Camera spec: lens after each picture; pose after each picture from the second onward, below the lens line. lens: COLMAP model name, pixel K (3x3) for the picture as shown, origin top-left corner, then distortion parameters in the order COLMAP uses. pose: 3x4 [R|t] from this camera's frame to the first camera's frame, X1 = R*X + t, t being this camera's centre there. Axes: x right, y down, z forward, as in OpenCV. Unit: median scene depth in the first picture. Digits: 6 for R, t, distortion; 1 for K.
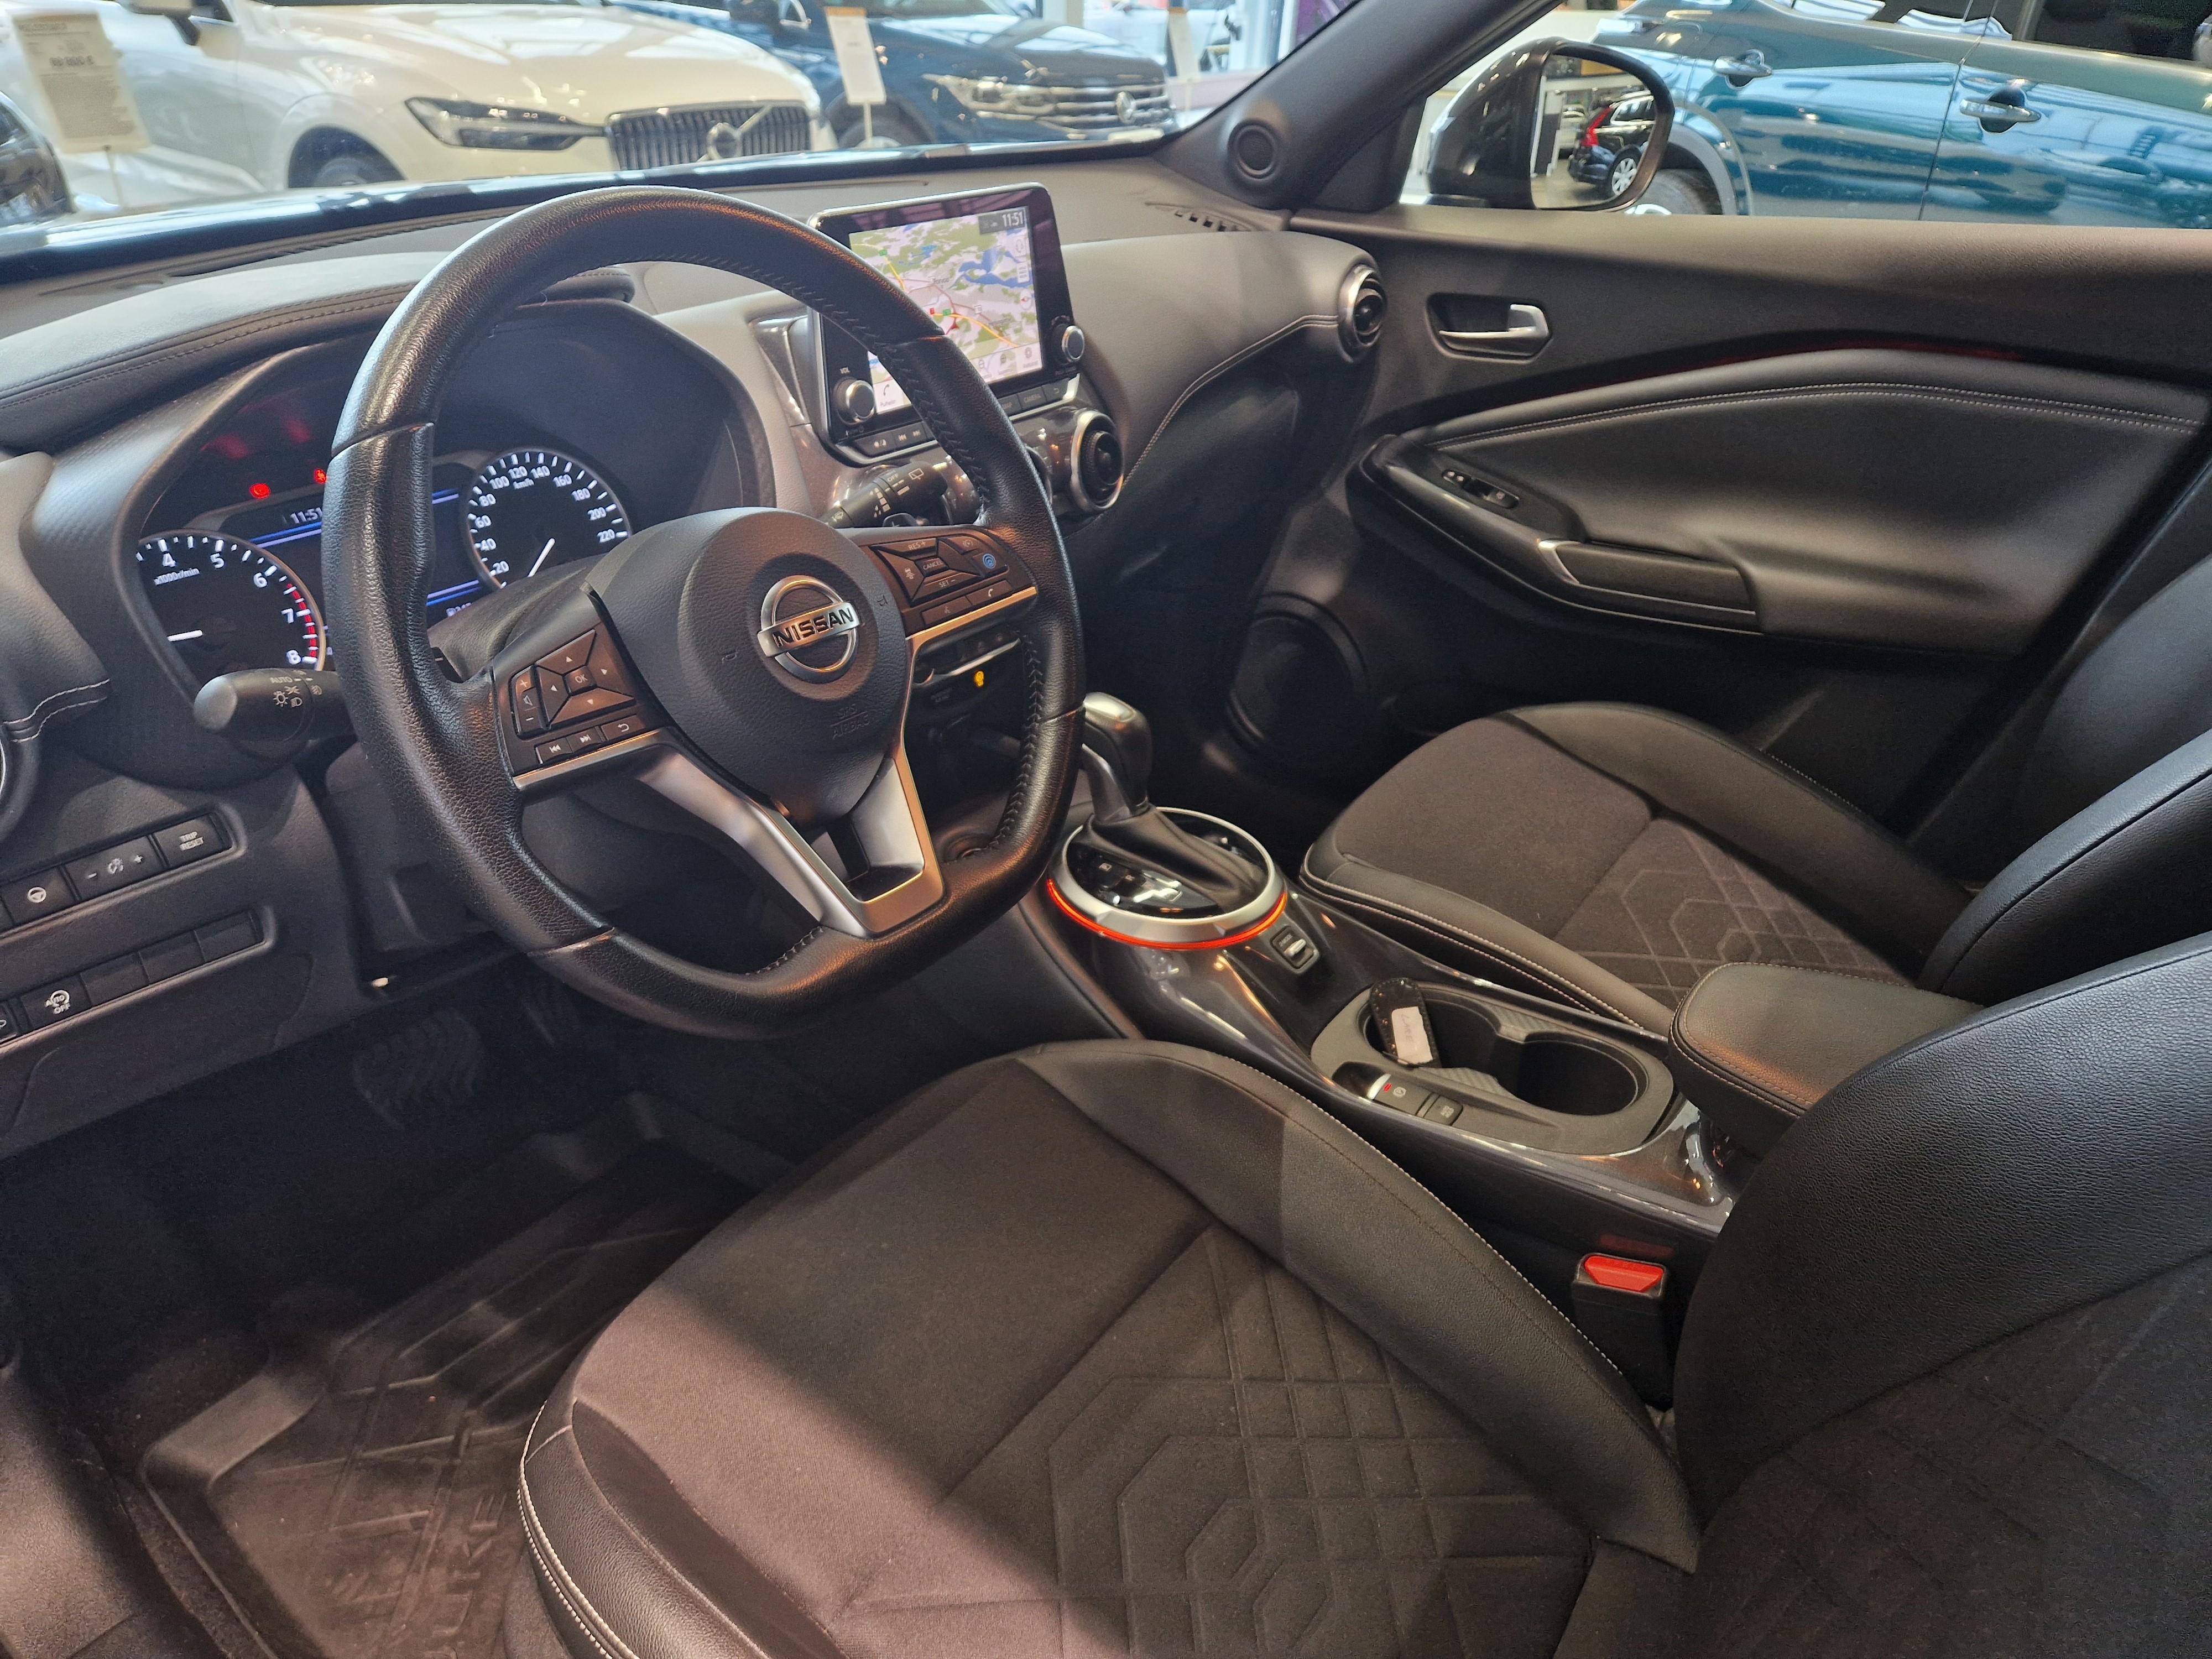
lens RADIAL K [[1506.3, 0, 1108.1], [0, 1506.3, 852.9], [0, 0, 1]] dist [0.061964, -0.057509]
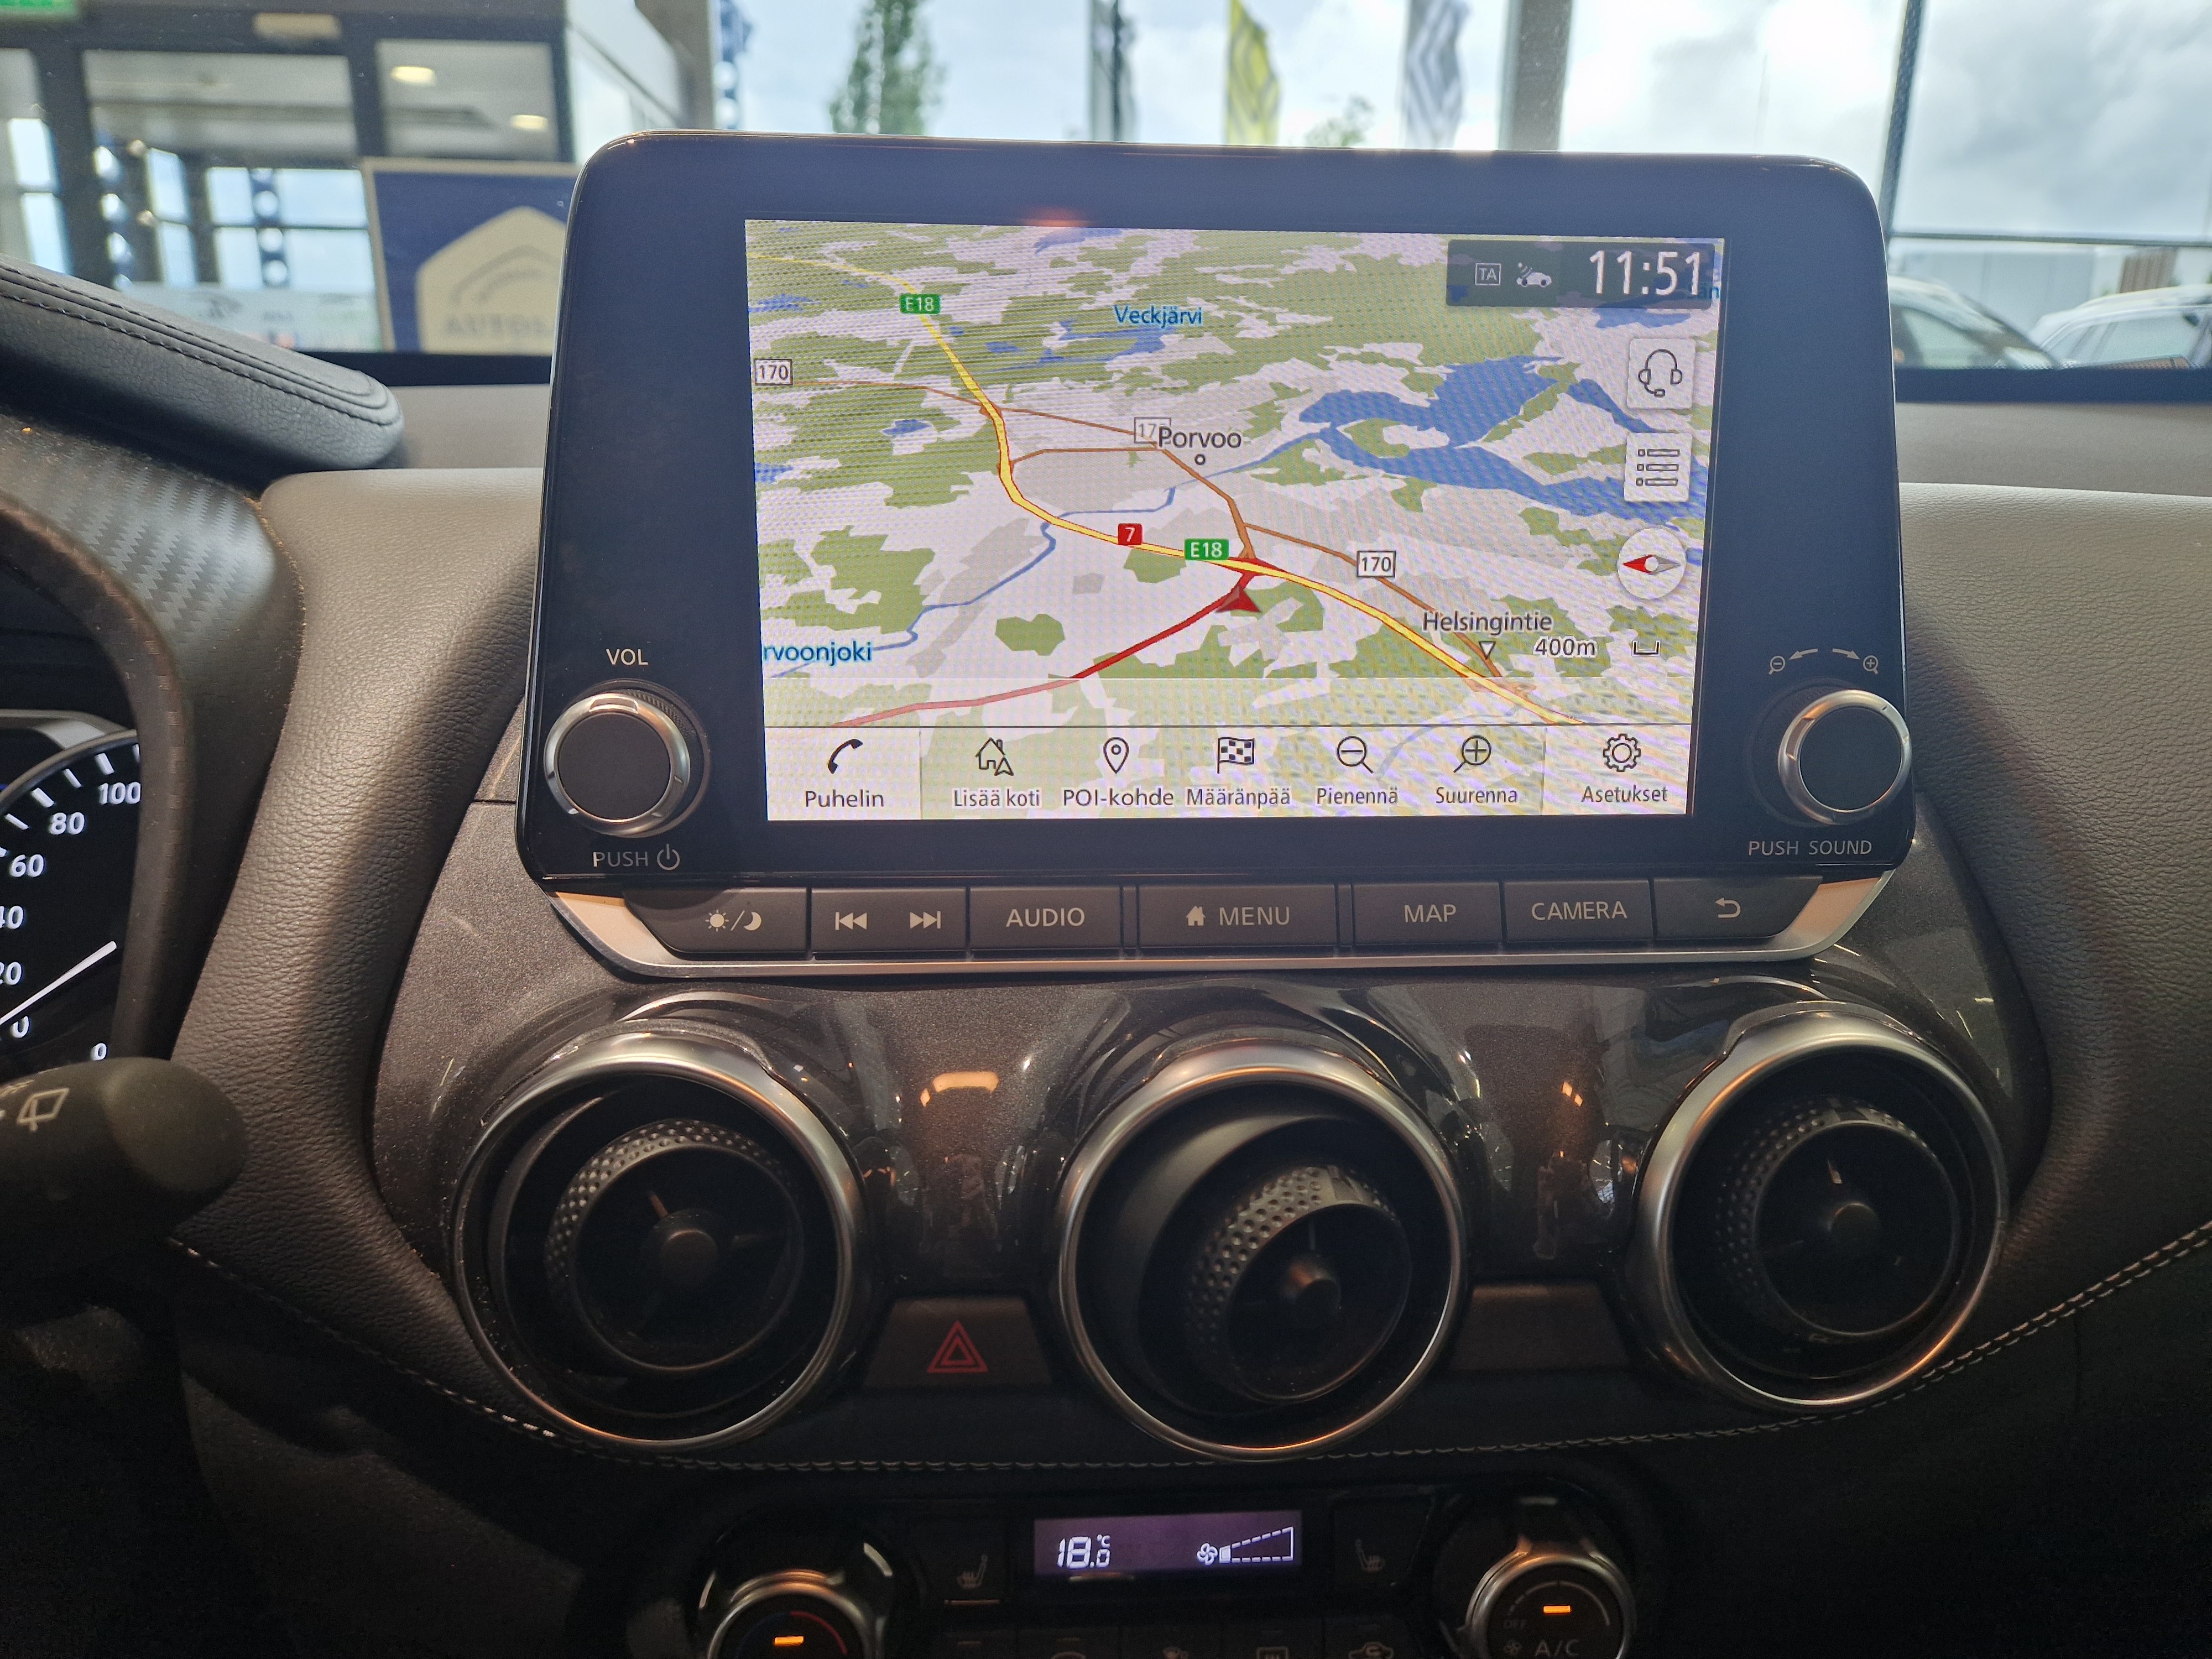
lens RADIAL K [[1506.3, 0, 1108.5], [0, 1506.3, 848.0], [0, 0, 1]] dist [0.061964, -0.057509]
pose [[0.634083, 0.212915, -0.743375, 0.090150], [-0.384310, 0.920982, -0.064024, -0.256881], [0.671003, 0.326283, 0.665804, 0.750543]]
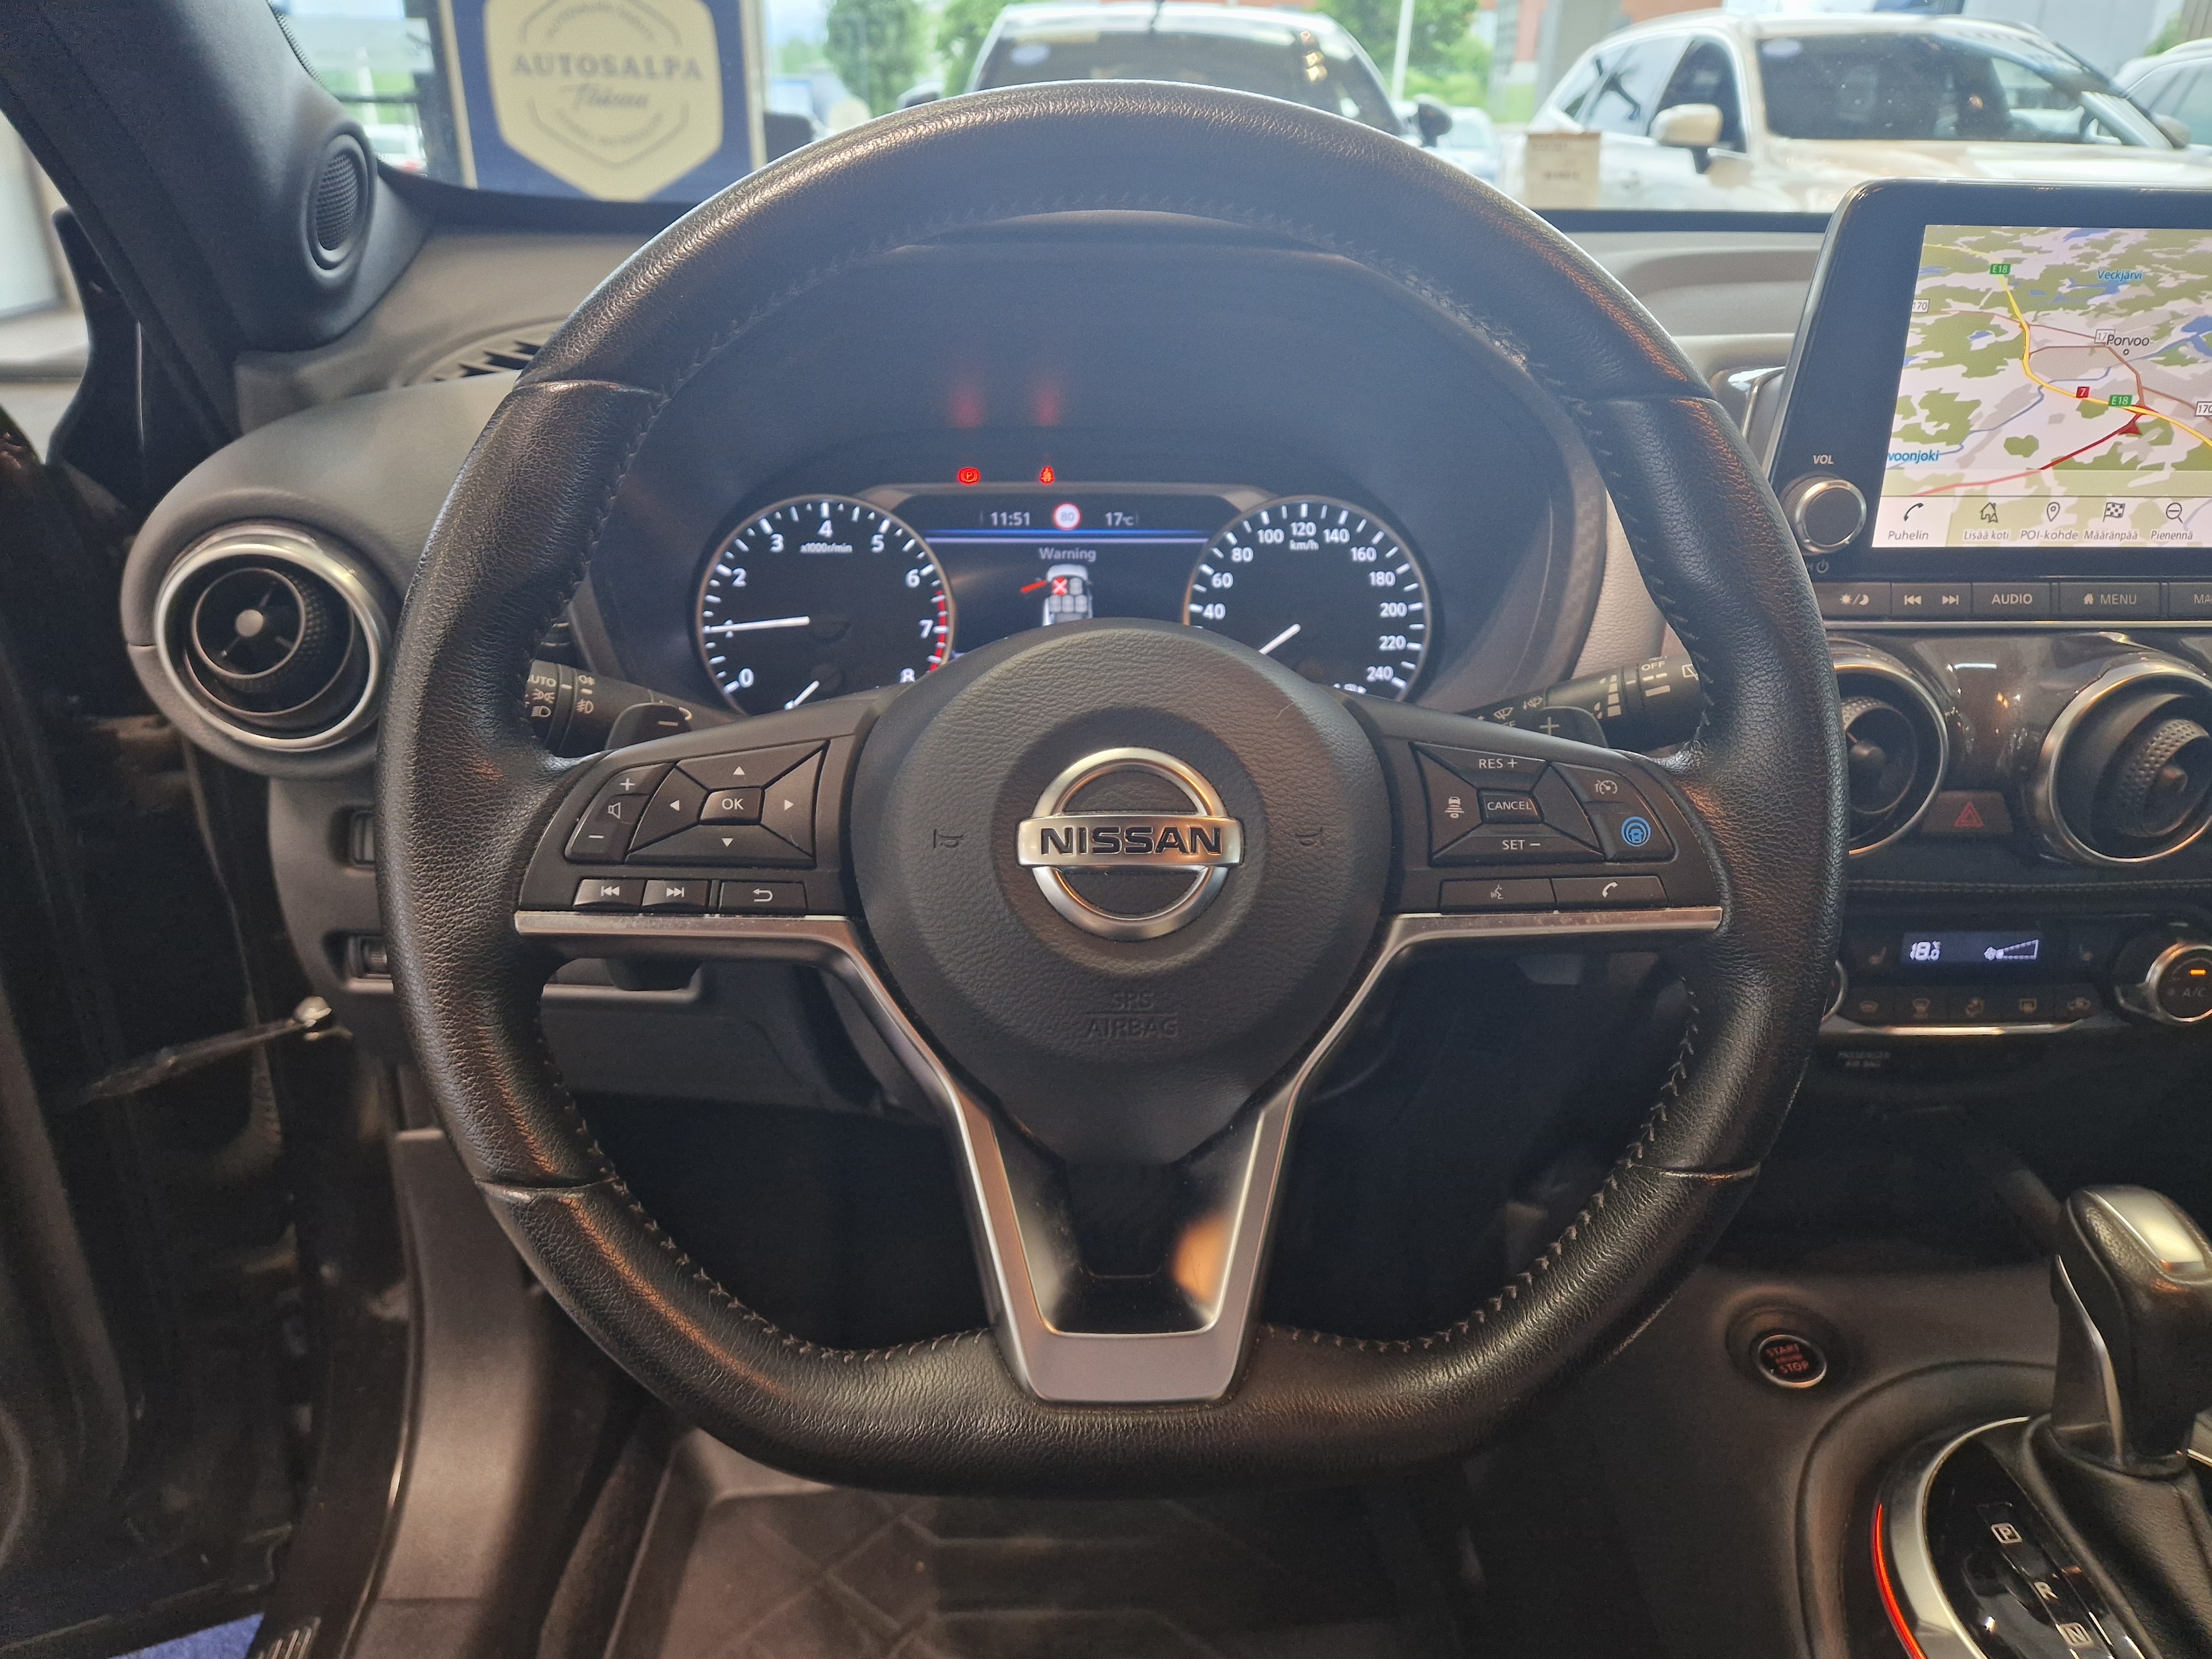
lens RADIAL K [[1506.3, 0, 1096.4], [0, 1506.3, 836.2], [0, 0, 1]] dist [0.061964, -0.057509]
pose [[0.633533, 0.323653, -0.702770, 0.080604], [-0.391435, 0.917562, 0.069703, -0.108239], [0.667395, 0.230929, 0.707994, 0.391680]]
